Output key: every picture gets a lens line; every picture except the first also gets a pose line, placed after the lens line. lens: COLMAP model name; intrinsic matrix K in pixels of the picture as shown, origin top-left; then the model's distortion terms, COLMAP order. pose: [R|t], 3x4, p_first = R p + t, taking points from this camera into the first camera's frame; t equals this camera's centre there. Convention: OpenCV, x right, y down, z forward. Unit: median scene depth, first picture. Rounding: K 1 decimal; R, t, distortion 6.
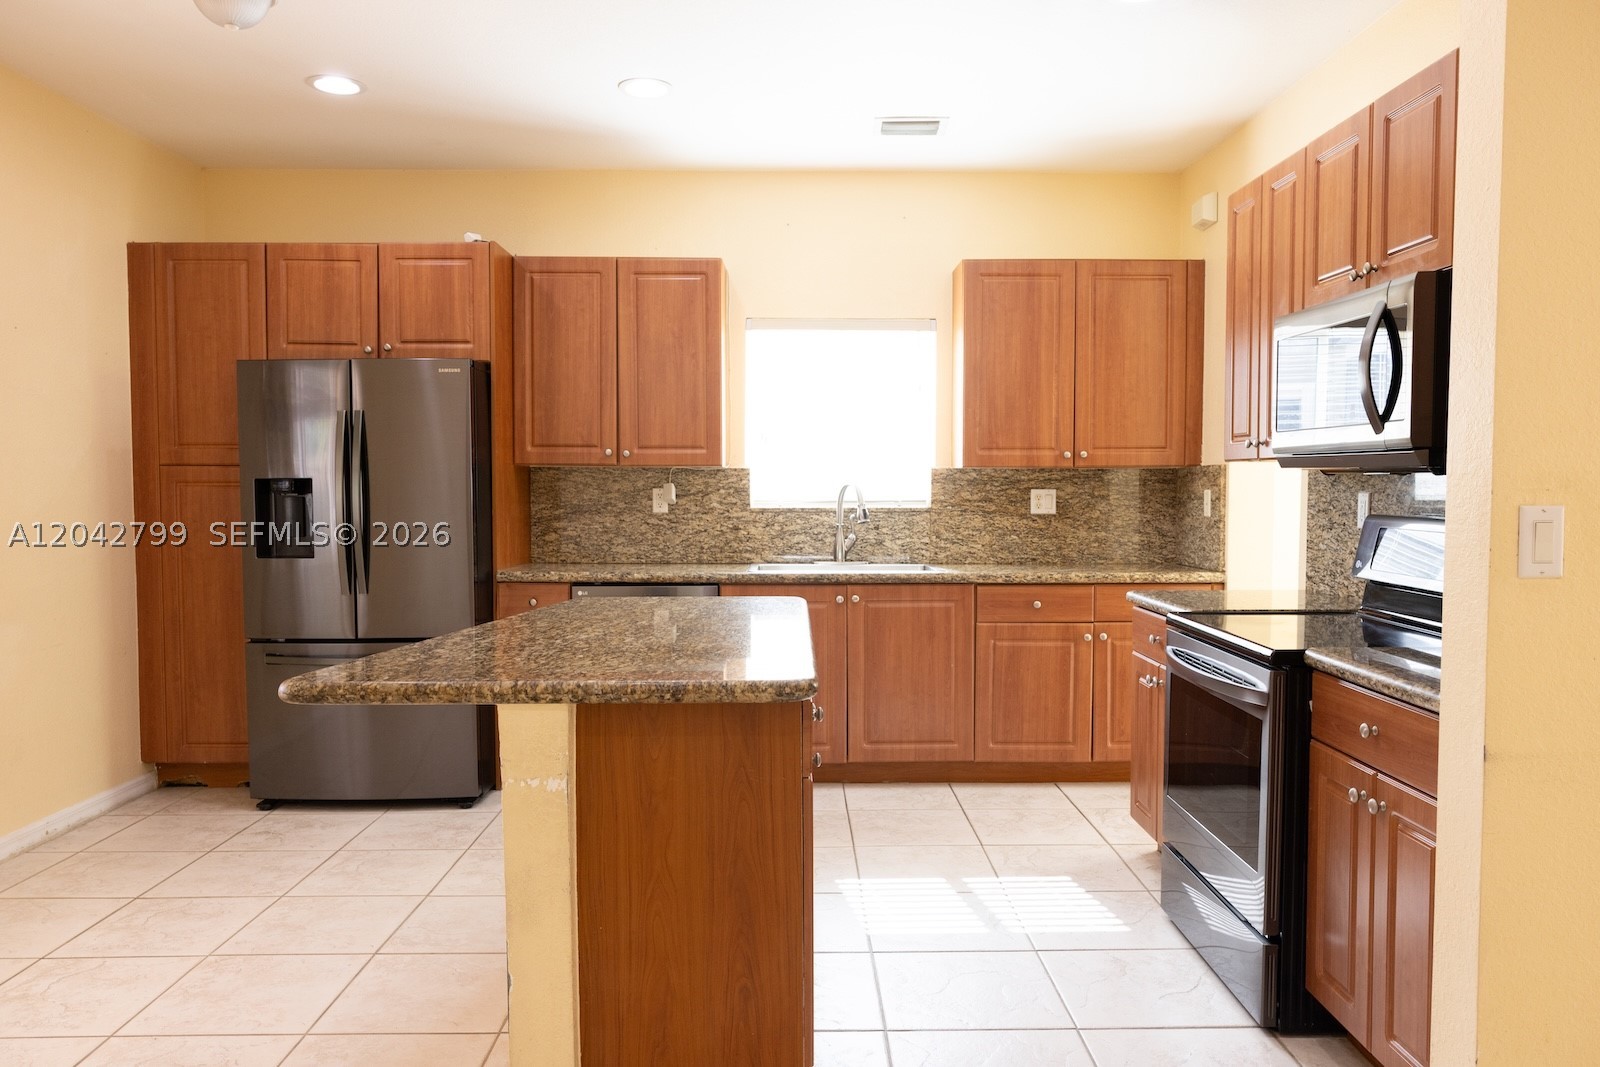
lens RADIAL K [[1152.1, 0, 801.3], [0, 1152.1, 534.6], [0, 0, 1]] dist [-0.011845, -0.001025]
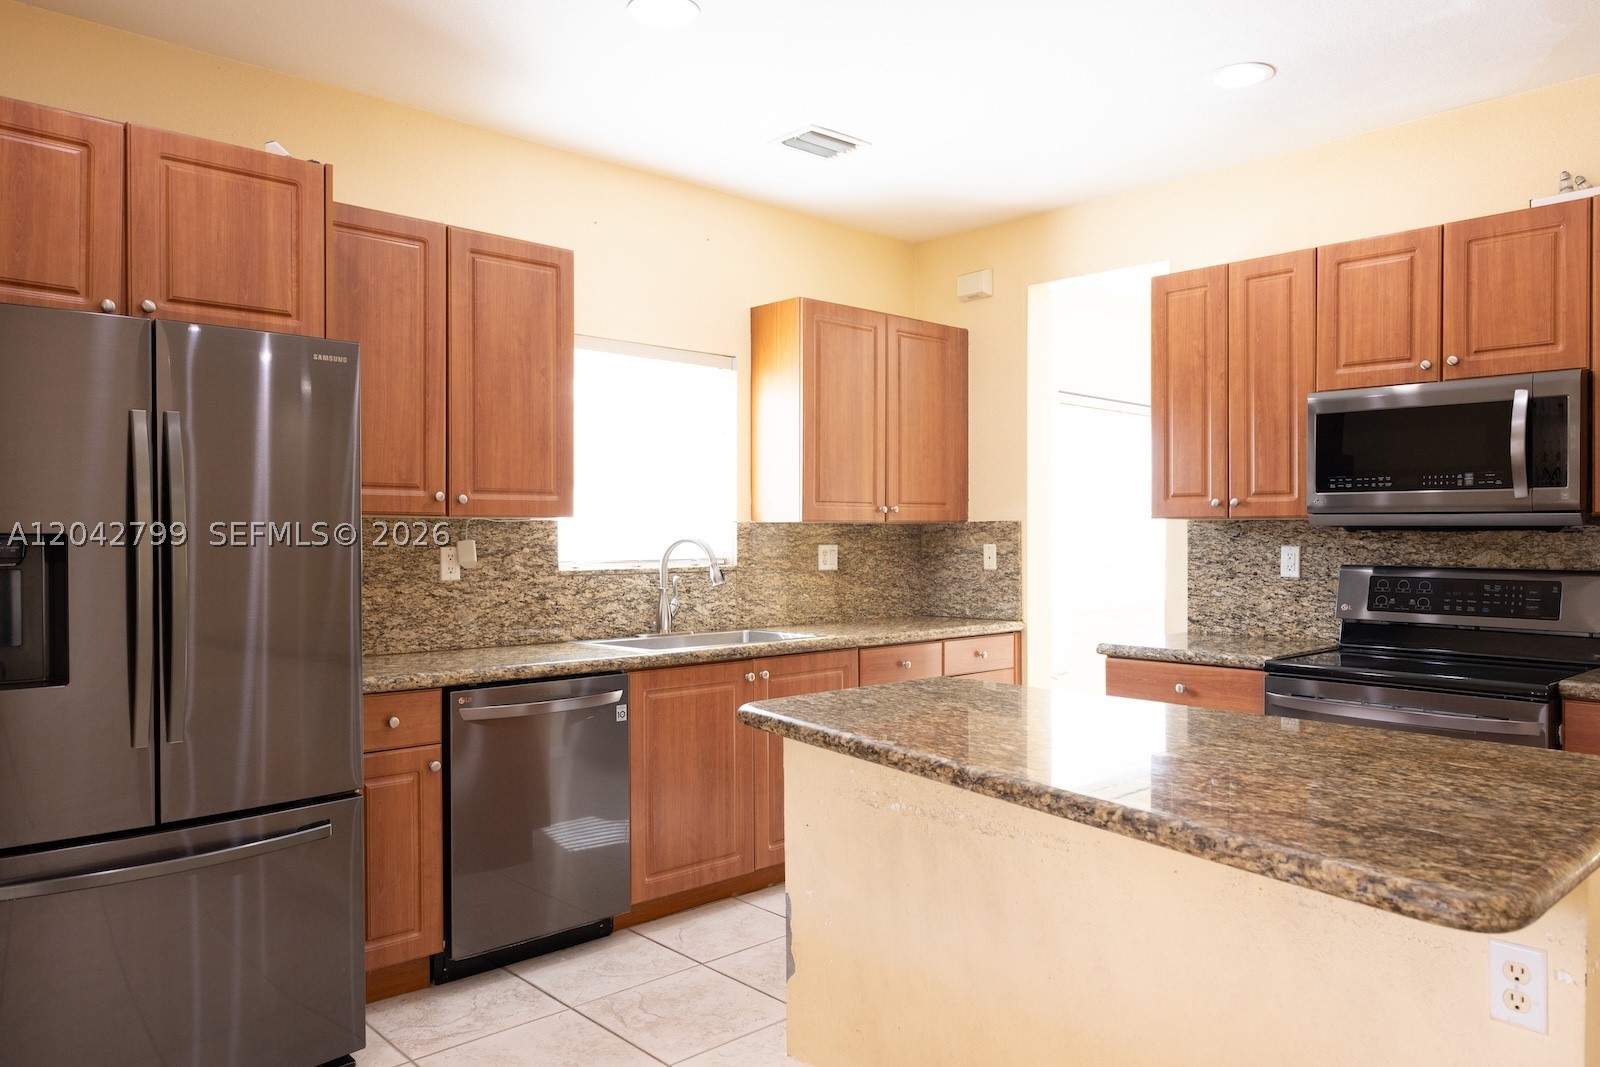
lens RADIAL K [[1111.6, 0, 800.2], [0, 1111.6, 532.0], [0, 0, 1]] dist [0.004846, -0.002584]
pose [[0.738915, 0.001129, 0.673797, -0.444144], [0.031358, 0.998857, -0.036062, -0.017564], [-0.673068, 0.047776, 0.738036, 0.336855]]
